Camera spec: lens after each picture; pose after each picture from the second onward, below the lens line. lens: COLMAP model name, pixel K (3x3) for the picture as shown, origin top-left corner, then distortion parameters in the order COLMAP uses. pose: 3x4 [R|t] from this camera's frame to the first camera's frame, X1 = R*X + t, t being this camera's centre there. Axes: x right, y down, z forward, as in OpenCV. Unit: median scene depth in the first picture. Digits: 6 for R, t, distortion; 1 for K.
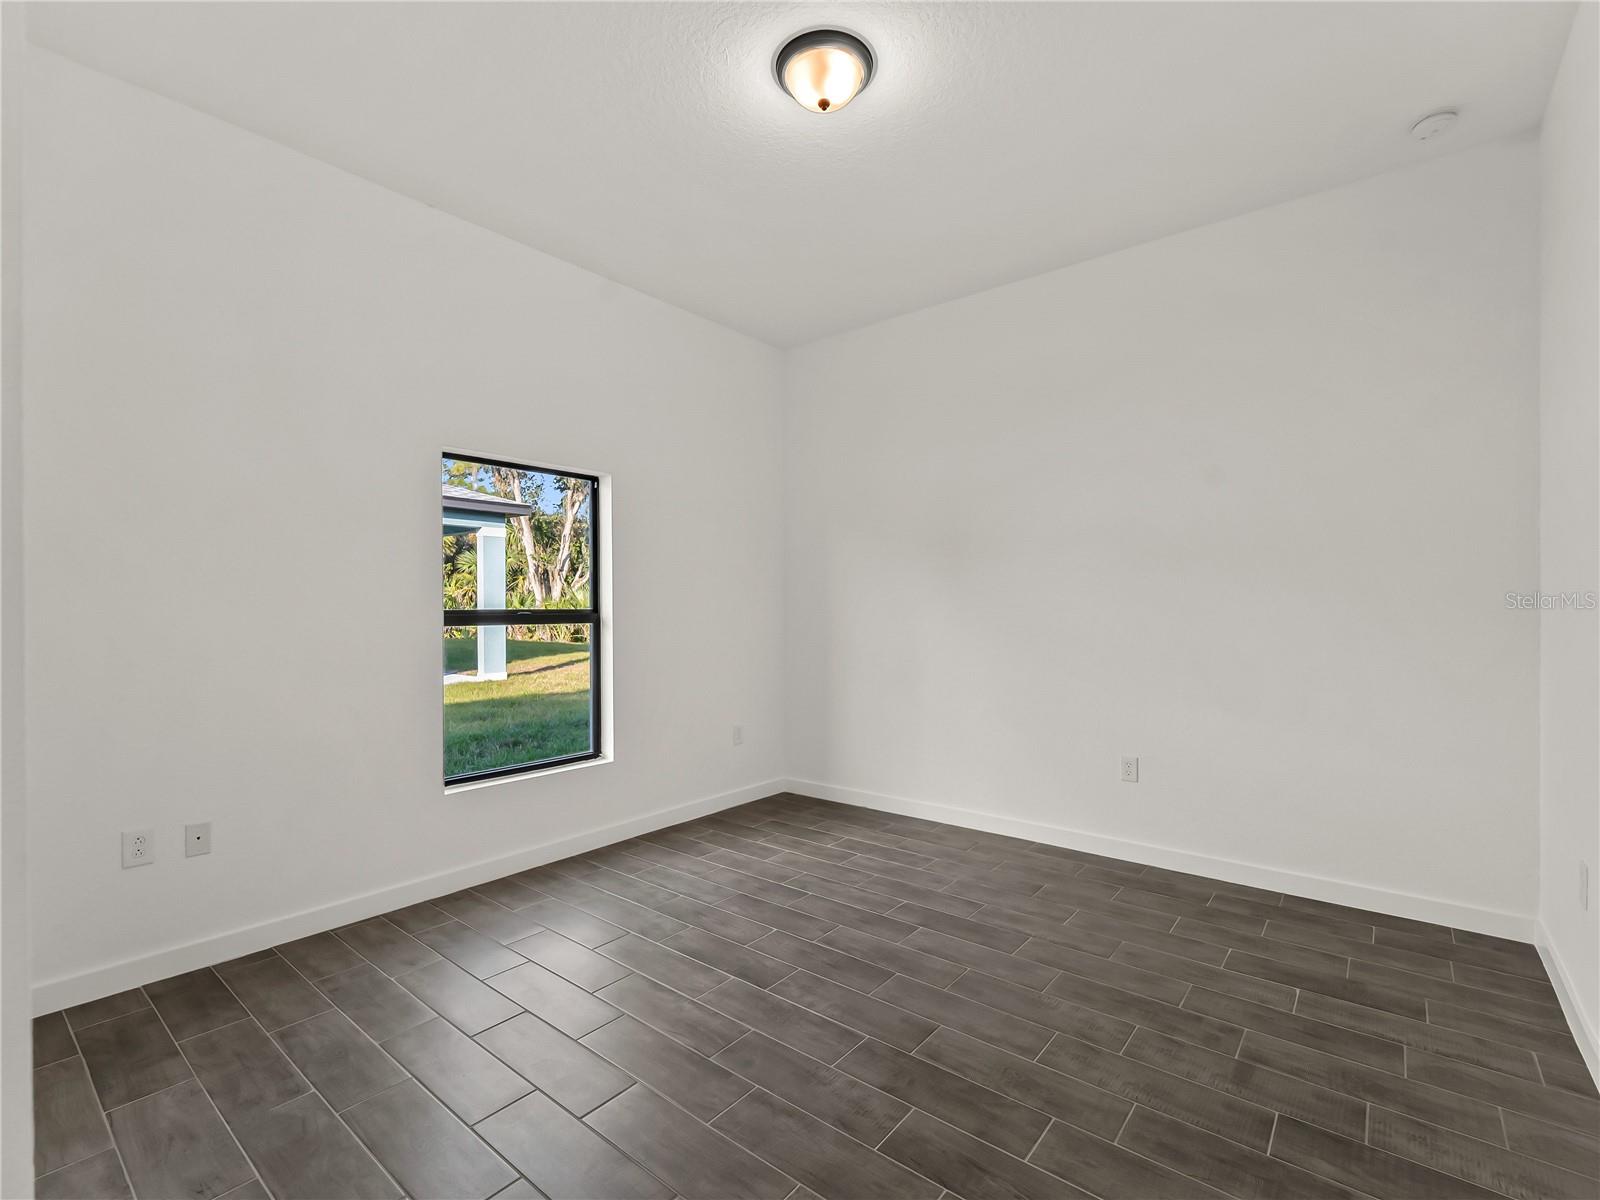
lens RADIAL K [[735.1, 0, 803.4], [0, 735.1, 602.9], [0, 0, 1]] dist [-0.001072, -0.000810]
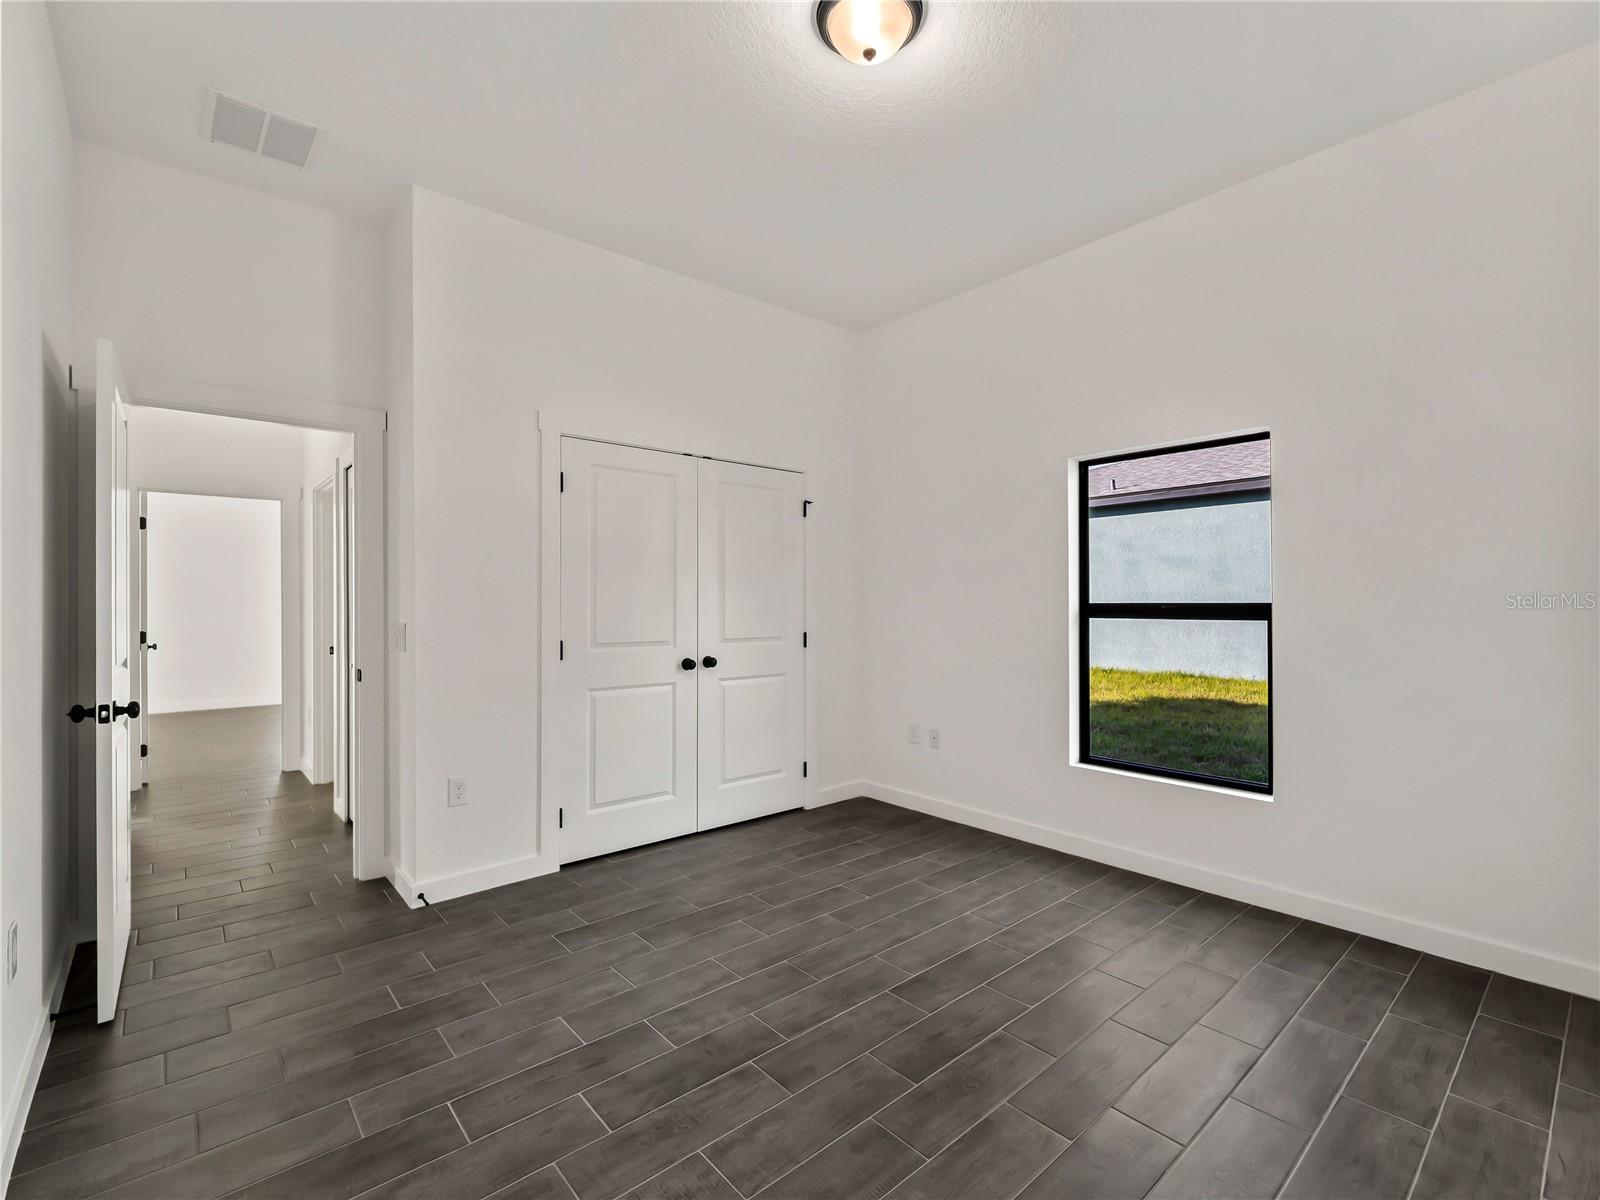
lens RADIAL K [[735.1, 0, 803.4], [0, 735.1, 602.9], [0, 0, 1]] dist [-0.001072, -0.000810]
pose [[-0.182105, 0.002460, -0.983276, 0.923754], [0.007194, 0.999973, 0.001169, 0.007972], [0.983253, -0.006861, -0.182118, 1.064243]]
